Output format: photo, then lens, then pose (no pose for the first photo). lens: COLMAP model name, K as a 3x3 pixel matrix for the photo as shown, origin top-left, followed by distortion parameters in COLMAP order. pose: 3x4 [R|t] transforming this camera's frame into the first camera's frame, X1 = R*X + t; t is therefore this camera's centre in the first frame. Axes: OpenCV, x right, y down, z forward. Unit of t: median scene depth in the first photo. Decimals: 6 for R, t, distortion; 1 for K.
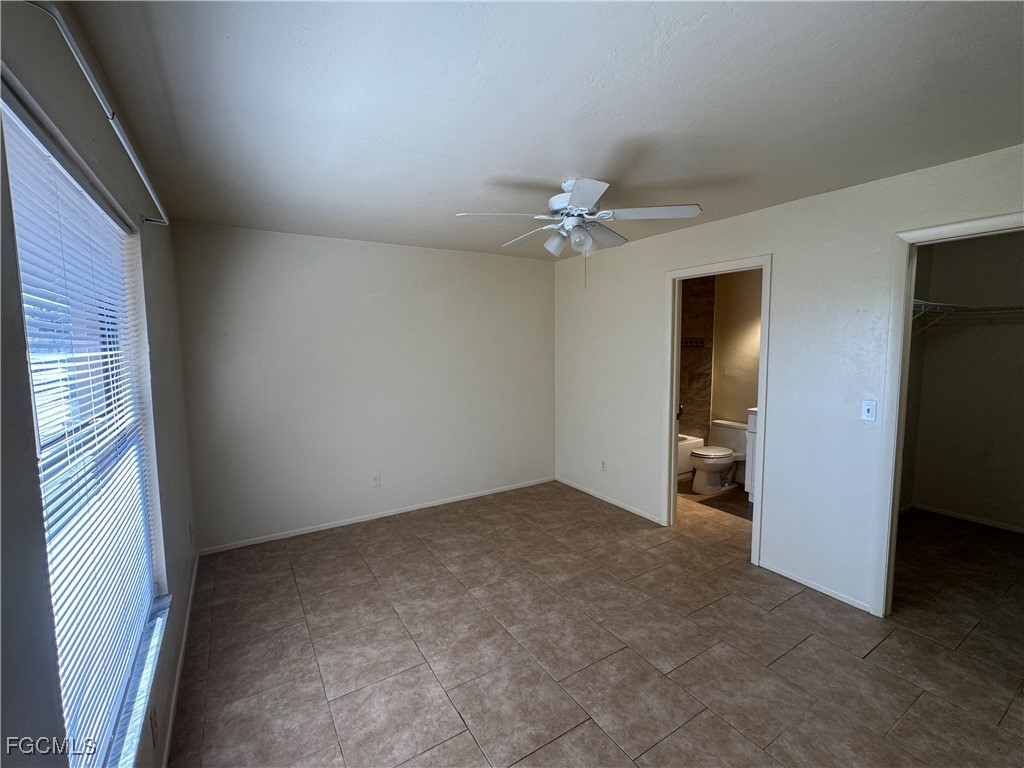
lens RADIAL K [[447.8, 0, 510.7], [0, 447.8, 381.7], [0, 0, 1]] dist [-0.000901, -0.000035]
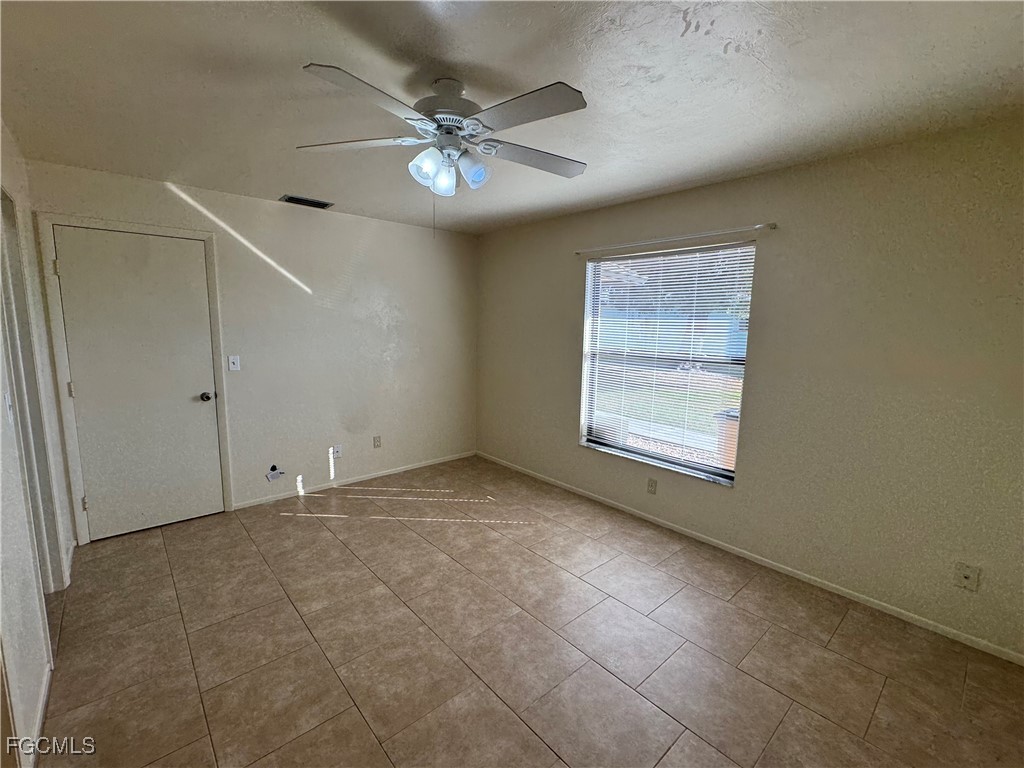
lens RADIAL K [[447.8, 0, 512.0], [0, 447.8, 382.0], [0, 0, 1]] dist [-0.000901, -0.000035]
pose [[-0.985924, 0.014497, -0.166565, 0.166206], [-0.024087, 0.973526, 0.227305, -0.145919], [0.165451, 0.228117, -0.959473, 1.794307]]
